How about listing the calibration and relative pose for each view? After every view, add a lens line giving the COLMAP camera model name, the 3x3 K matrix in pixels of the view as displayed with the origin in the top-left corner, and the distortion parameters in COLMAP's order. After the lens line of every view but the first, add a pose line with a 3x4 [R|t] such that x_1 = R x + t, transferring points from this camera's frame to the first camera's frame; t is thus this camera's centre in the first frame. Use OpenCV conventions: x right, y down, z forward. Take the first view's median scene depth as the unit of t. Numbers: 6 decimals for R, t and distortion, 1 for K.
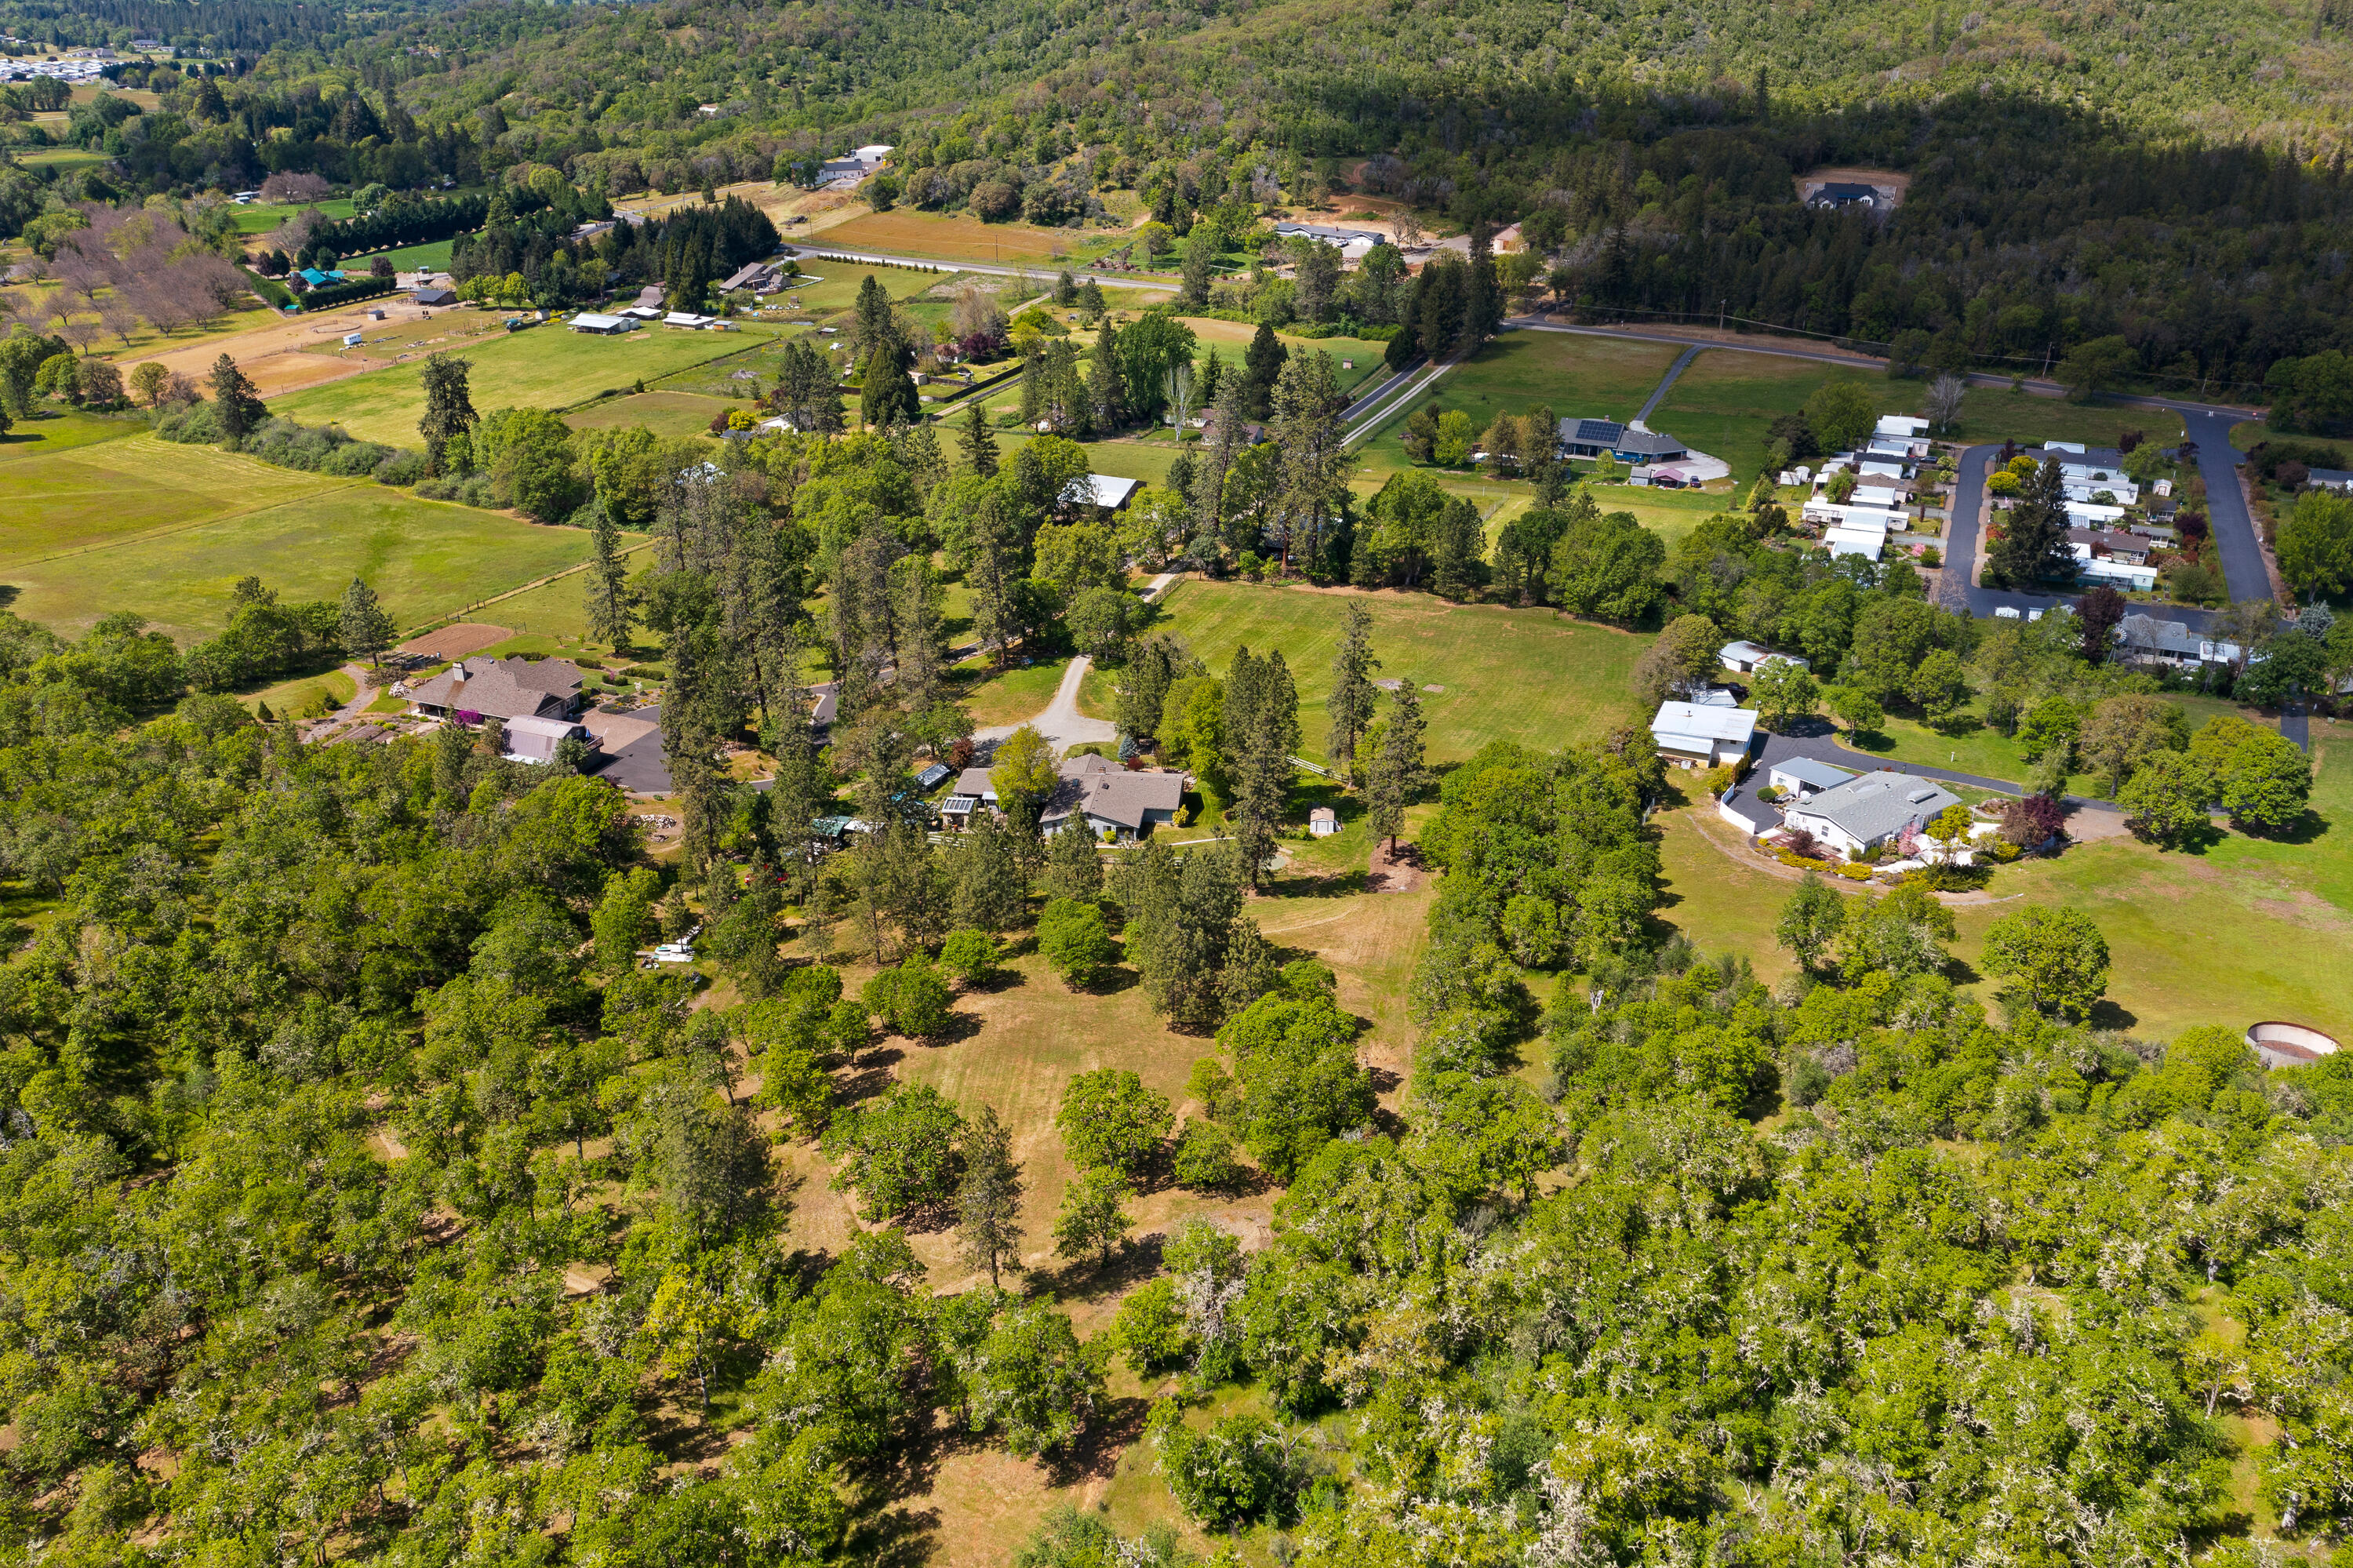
lens RADIAL K [[1822.5, 0, 1175.2], [0, 1822.5, 808.0], [0, 0, 1]] dist [-0.009791, 0.003250]
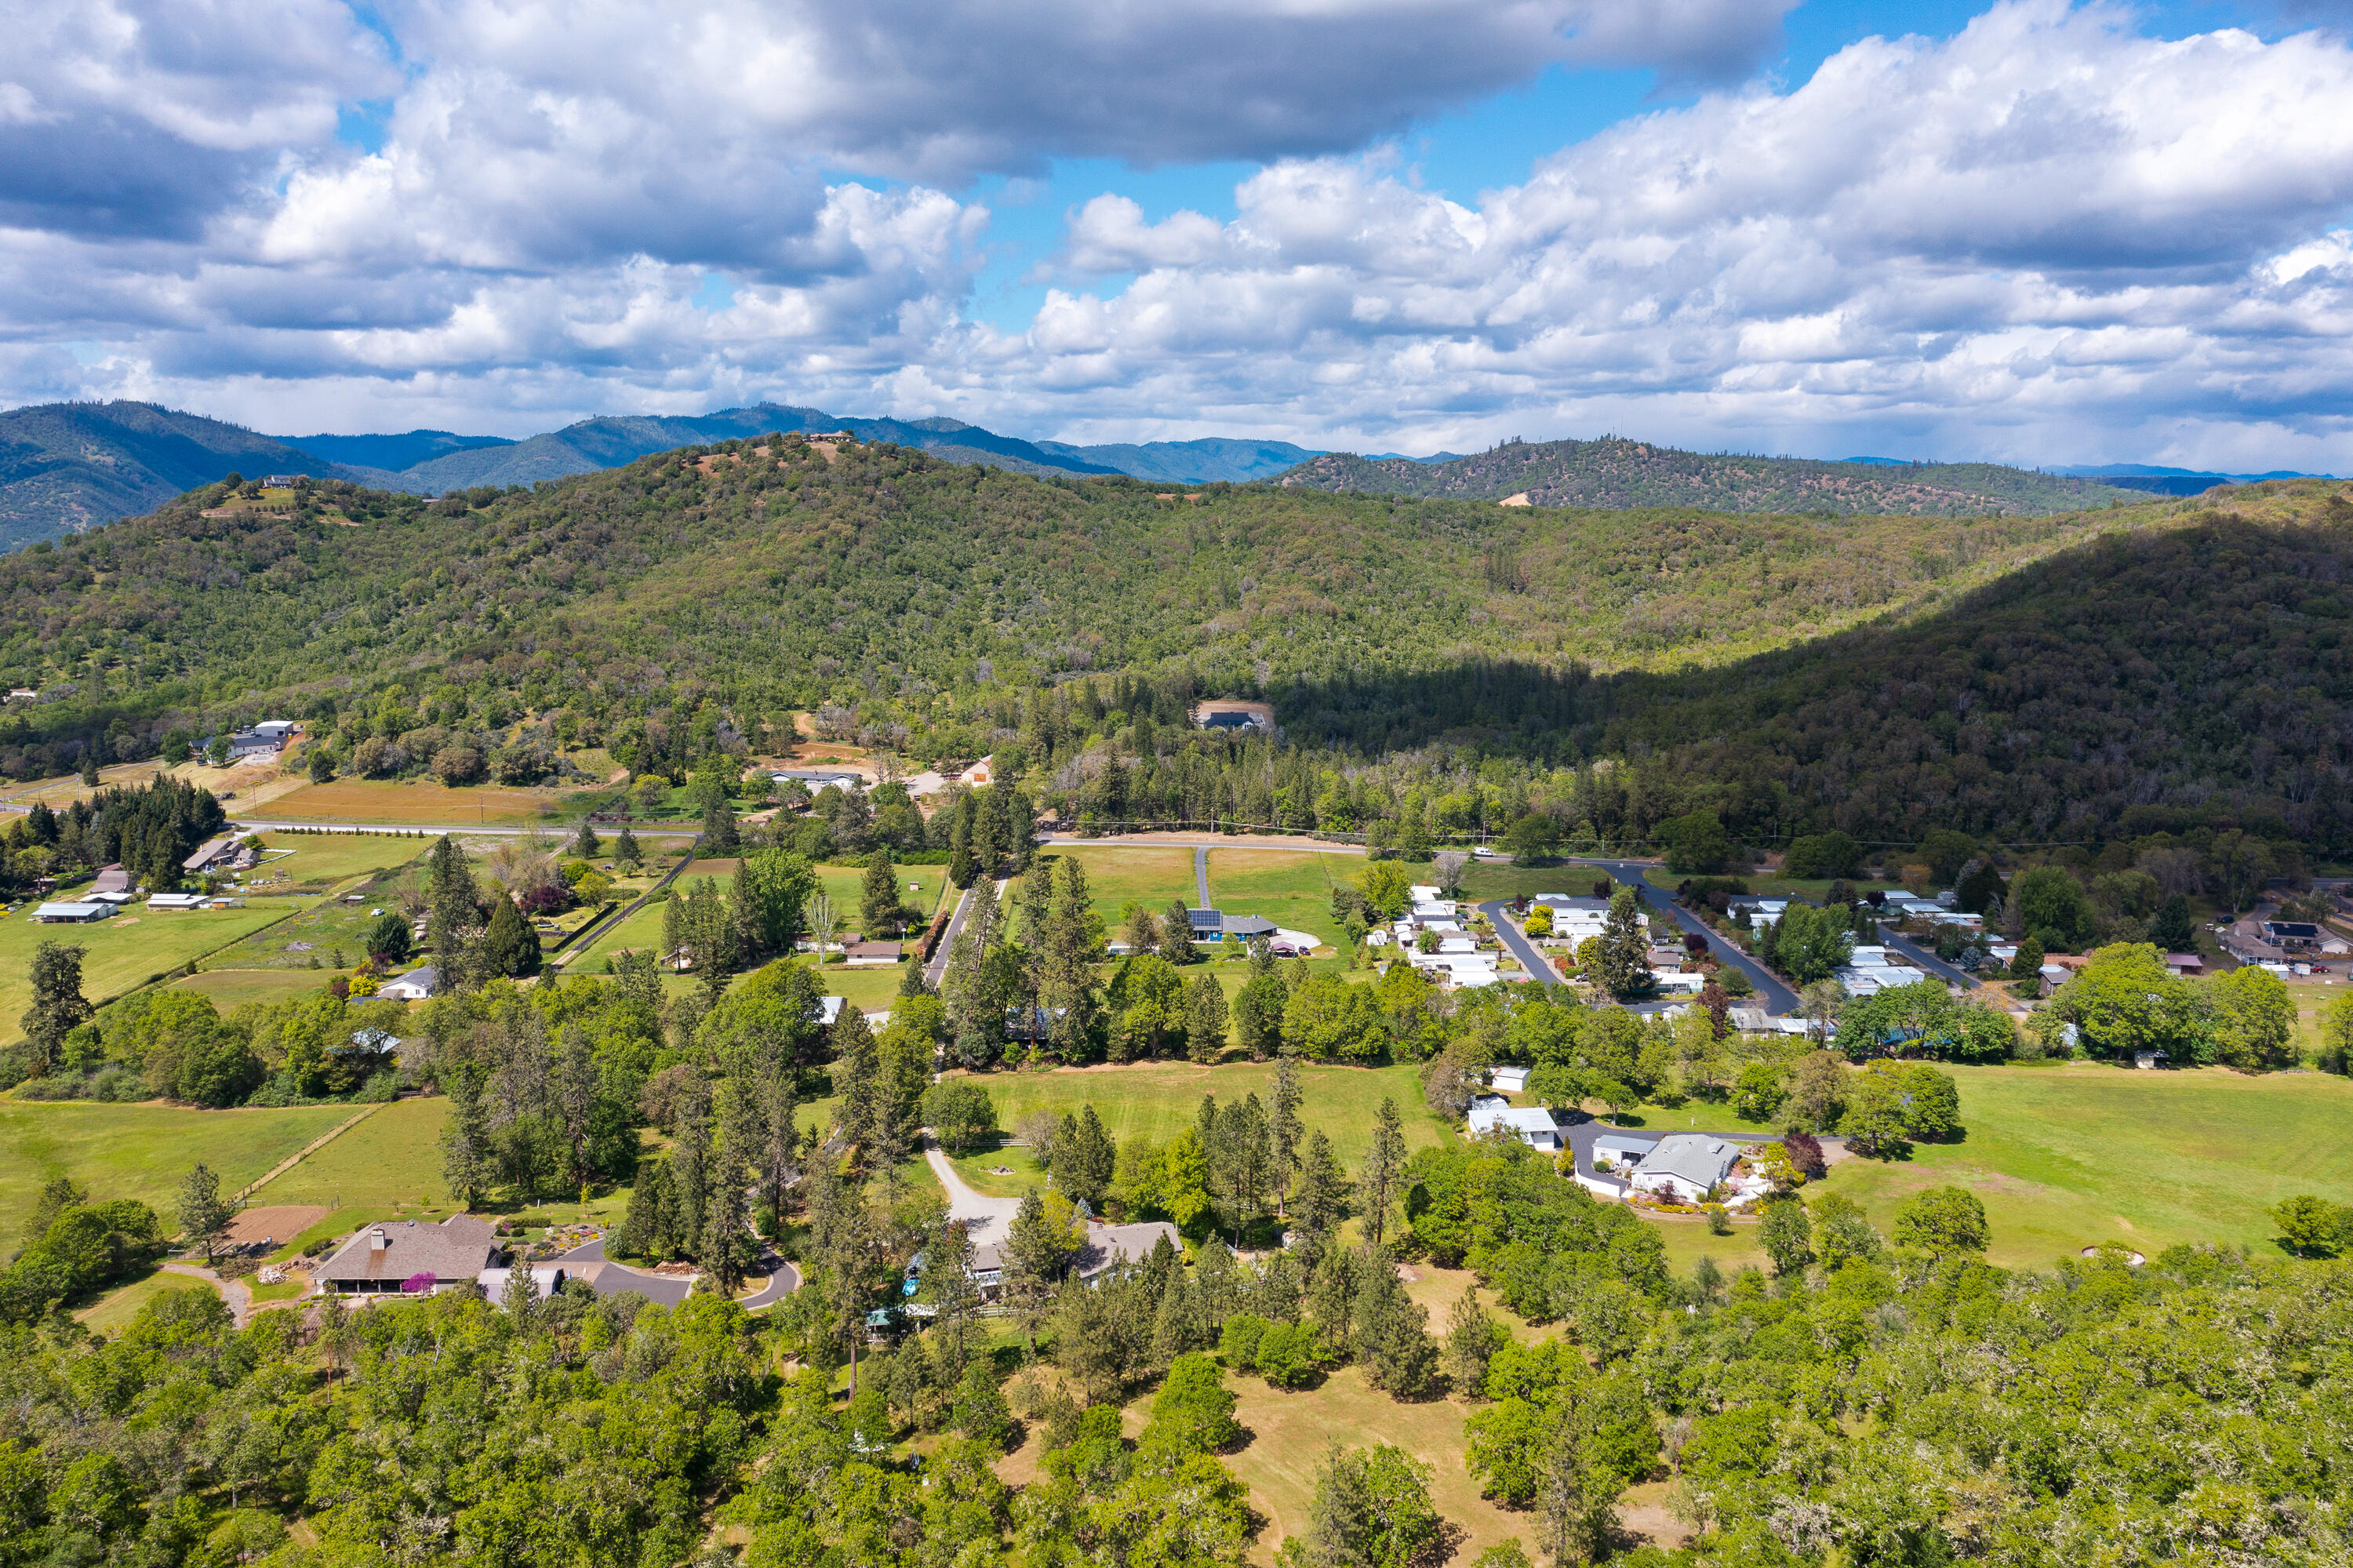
lens RADIAL K [[1822.5, 0, 1175.2], [0, 1822.5, 808.0], [0, 0, 1]] dist [-0.009791, 0.003250]
pose [[0.918298, -0.062432, 0.390937, -0.153472], [0.171772, 0.952527, -0.251370, 0.008078], [-0.356684, 0.297985, 0.885427, -0.019298]]
